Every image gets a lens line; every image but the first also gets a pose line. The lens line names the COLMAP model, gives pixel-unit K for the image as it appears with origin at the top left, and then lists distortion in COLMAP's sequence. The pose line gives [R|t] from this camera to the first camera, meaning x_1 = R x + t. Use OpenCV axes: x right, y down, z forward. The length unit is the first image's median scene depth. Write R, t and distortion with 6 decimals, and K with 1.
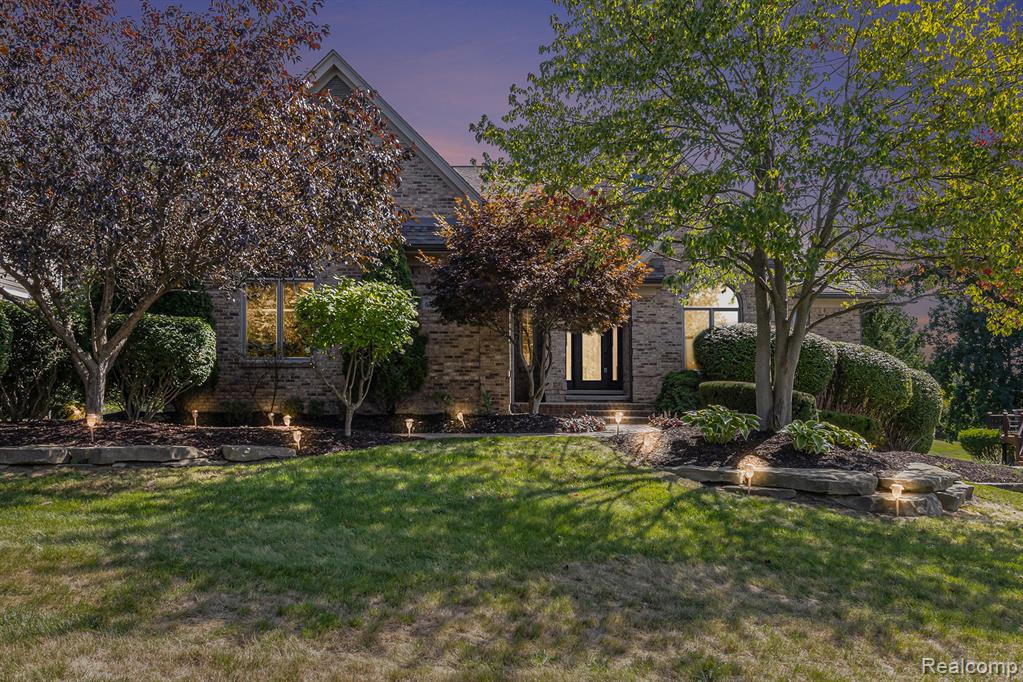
lens RADIAL K [[460.7, 0, 503.9], [0, 460.7, 349.7], [0, 0, 1]] dist [0.004275, -0.000390]
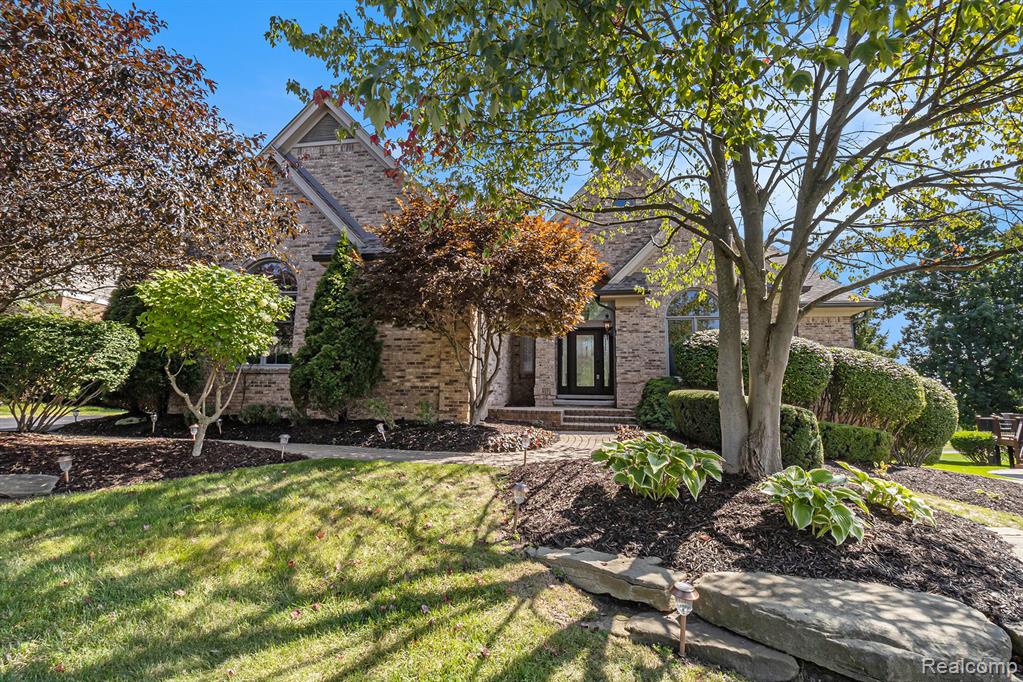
lens RADIAL K [[325.7, 0, 520.2], [0, 325.7, 344.7], [0, 0, 1]] dist [0.001113, 0.000370]
pose [[0.993045, -0.009836, -0.117322, 0.279295], [0.003518, 0.998538, -0.053944, 0.019902], [0.117681, 0.053157, 0.991628, 0.439104]]
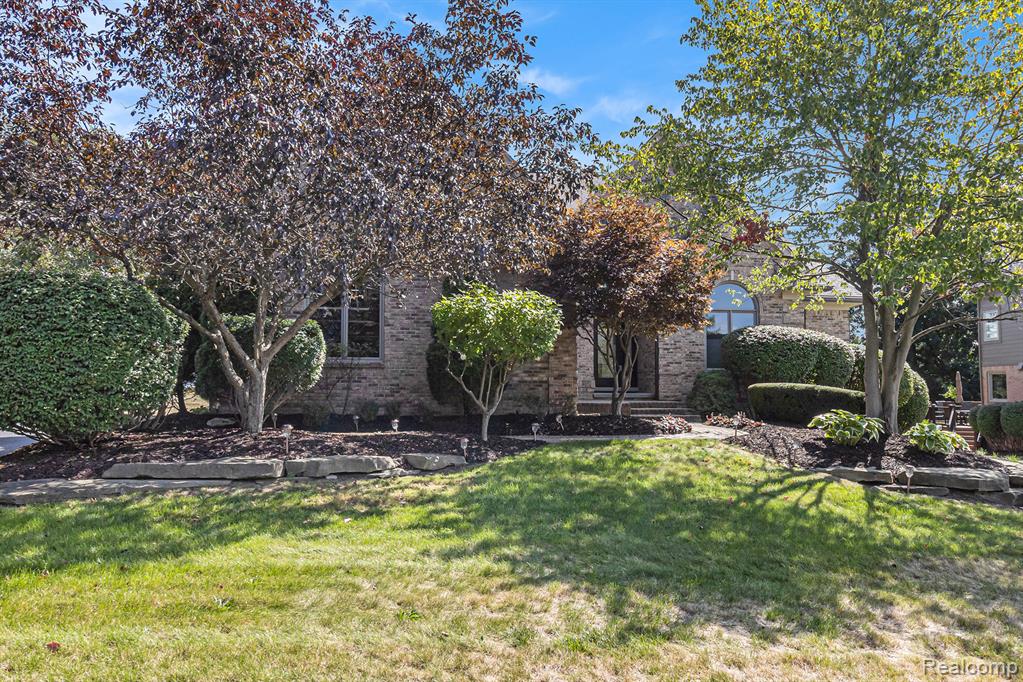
lens RADIAL K [[471.7, 0, 481.6], [0, 471.7, 339.1], [0, 0, 1]] dist [0.005128, -0.000731]
pose [[0.995137, 0.008662, 0.098121, -0.413064], [-0.008552, 0.999962, -0.001541, -0.031990], [-0.098131, 0.000694, 0.995173, -0.026675]]
